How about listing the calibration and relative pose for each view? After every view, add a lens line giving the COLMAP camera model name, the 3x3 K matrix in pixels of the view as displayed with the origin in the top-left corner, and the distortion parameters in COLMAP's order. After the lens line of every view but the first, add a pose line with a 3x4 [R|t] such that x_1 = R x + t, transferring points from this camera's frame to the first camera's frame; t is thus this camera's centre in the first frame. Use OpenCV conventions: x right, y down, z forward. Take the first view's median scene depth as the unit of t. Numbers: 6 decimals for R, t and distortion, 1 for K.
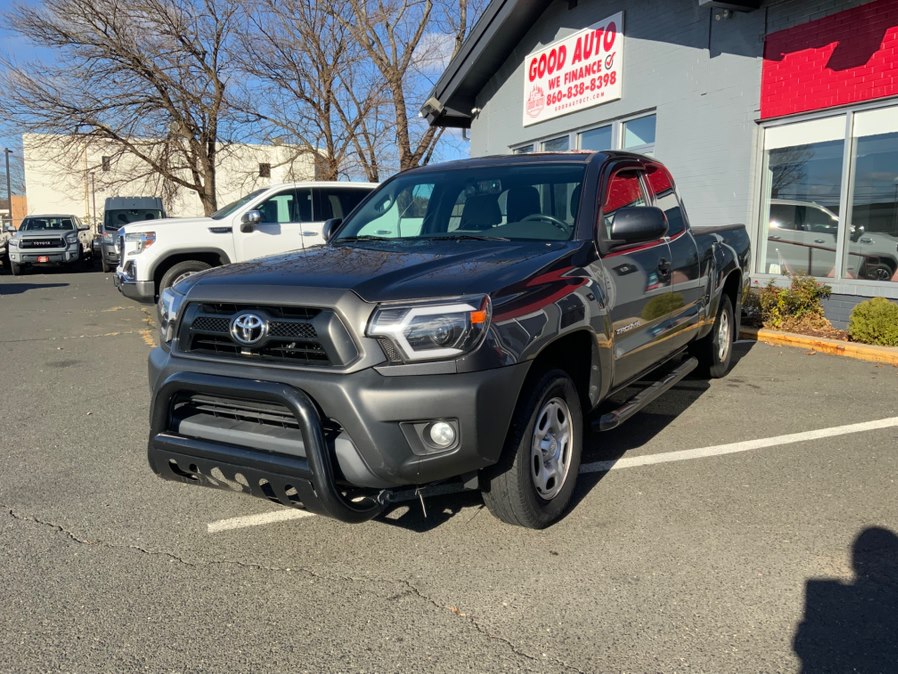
lens RADIAL K [[751.4, 0, 456.4], [0, 751.4, 331.2], [0, 0, 1]] dist [0.054755, -0.116539]
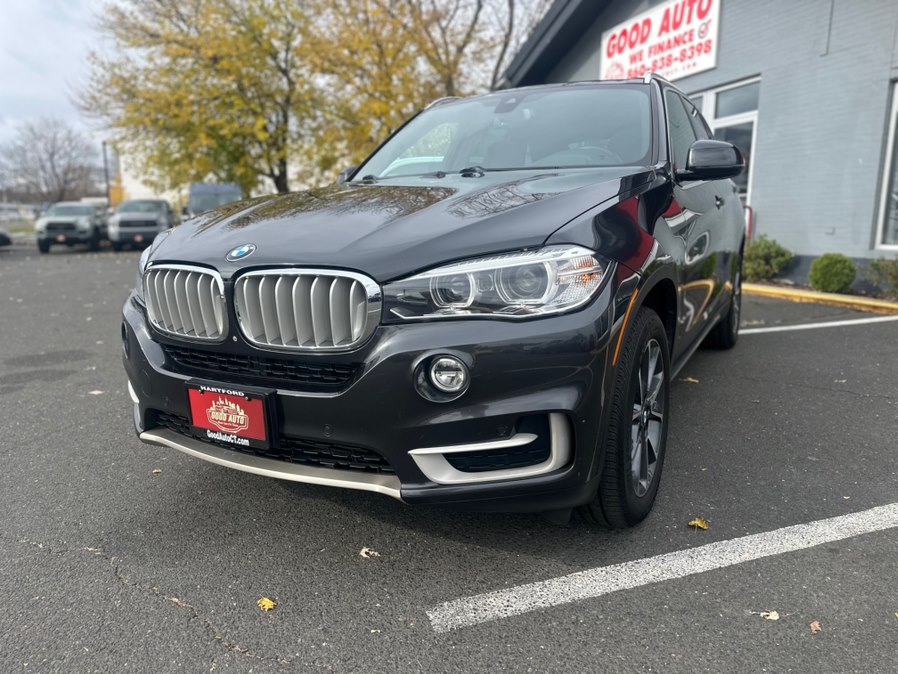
lens RADIAL K [[643.0, 0, 453.9], [0, 643.0, 337.6], [0, 0, 1]] dist [0.005920, -0.007257]
pose [[0.998986, 0.008333, -0.044239, -0.064917], [-0.006139, 0.998755, 0.049505, 0.000995], [0.044597, -0.049183, 0.997794, 0.110575]]
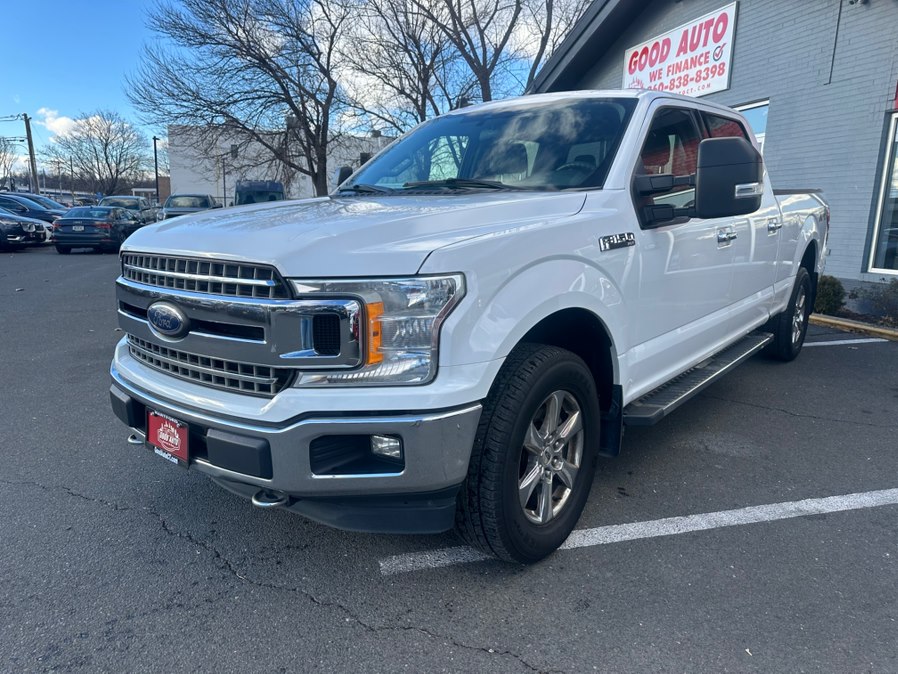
lens RADIAL K [[642.1, 0, 449.0], [0, 642.1, 337.0], [0, 0, 1]] dist [0.009195, -0.009083]
pose [[0.993626, 0.042194, -0.104536, -0.041469], [-0.036069, 0.997558, 0.059811, -0.011472], [0.106804, -0.055660, 0.992721, 0.065517]]
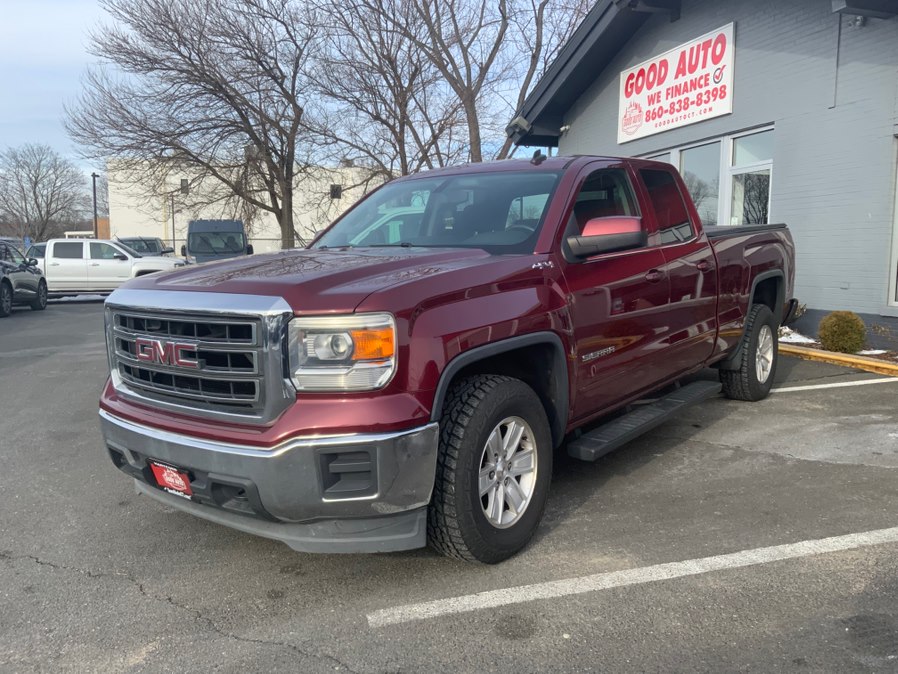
lens RADIAL K [[751.4, 0, 456.4], [0, 751.4, 331.2], [0, 0, 1]] dist [0.054755, -0.116539]
pose [[0.996603, 0.005584, -0.082165, -0.035628], [-0.007560, 0.999689, -0.023755, -0.010371], [0.082007, 0.024295, 0.996336, 0.034623]]
